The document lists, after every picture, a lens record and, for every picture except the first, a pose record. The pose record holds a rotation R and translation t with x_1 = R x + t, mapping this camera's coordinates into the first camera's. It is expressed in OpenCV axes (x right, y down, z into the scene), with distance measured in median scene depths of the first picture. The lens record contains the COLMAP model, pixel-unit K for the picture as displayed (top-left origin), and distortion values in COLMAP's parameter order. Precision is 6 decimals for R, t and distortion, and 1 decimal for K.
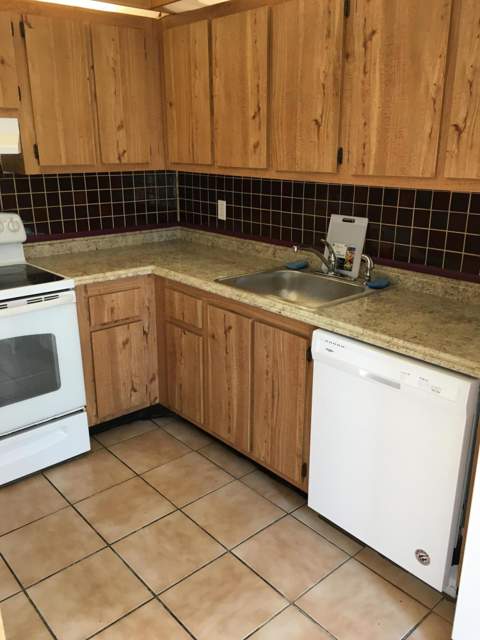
lens RADIAL K [[553.9, 0, 240.4], [0, 553.9, 317.3], [0, 0, 1]] dist [0.066146, -0.065234]
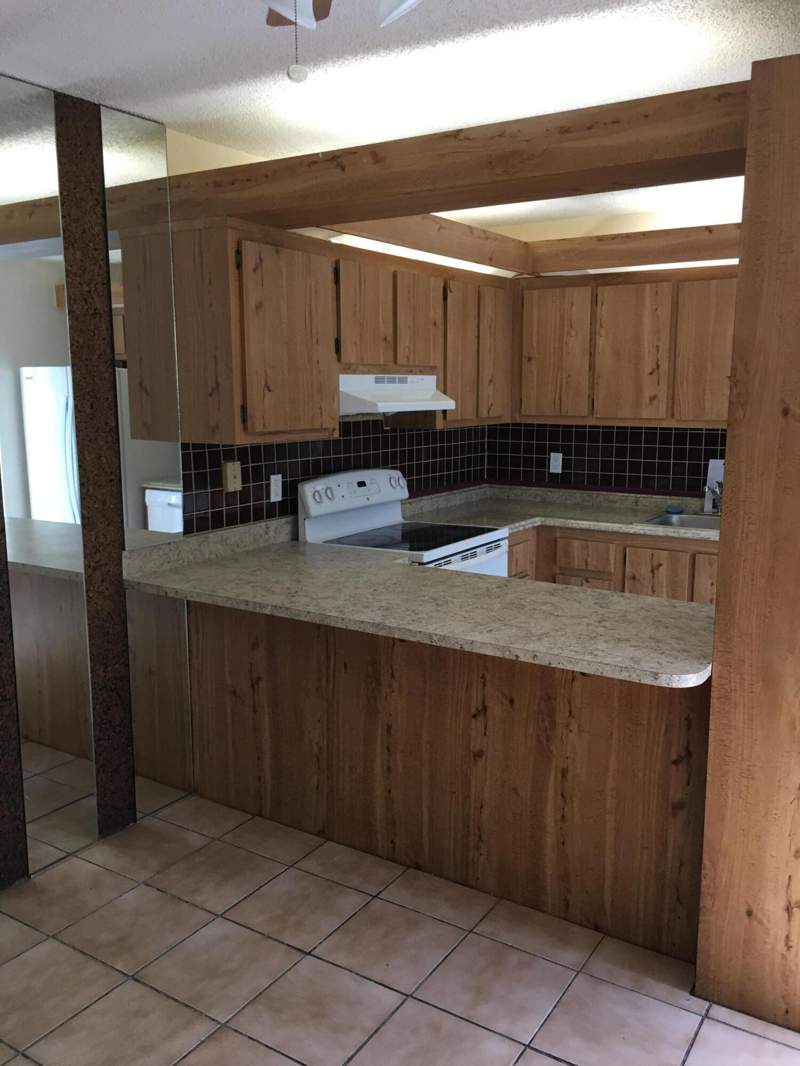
lens RADIAL K [[922.6, 0, 405.2], [0, 922.6, 533.5], [0, 0, 1]] dist [0.066146, -0.065234]
pose [[0.954948, -0.048593, 0.292769, -0.853226], [0.090196, 0.987361, -0.130318, 0.124856], [-0.282736, 0.150853, 0.947261, -0.465739]]
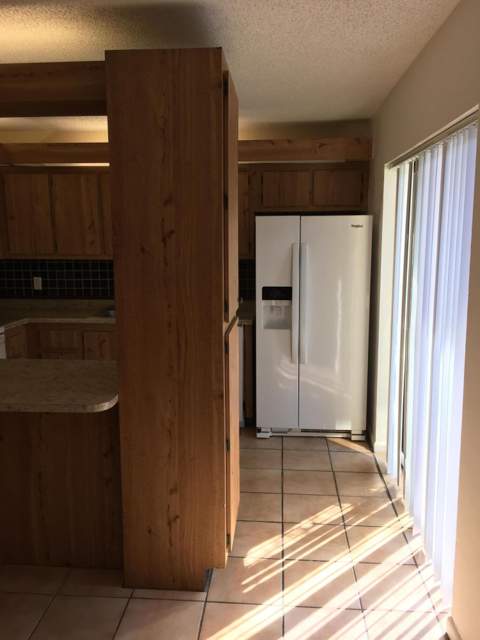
lens RADIAL K [[553.9, 0, 243.4], [0, 553.9, 319.2], [0, 0, 1]] dist [0.066146, -0.065234]
pose [[0.707850, -0.116731, 0.696651, -0.806991], [0.221474, 0.973196, -0.061965, 0.138077], [-0.670744, 0.198152, 0.714729, -0.508522]]
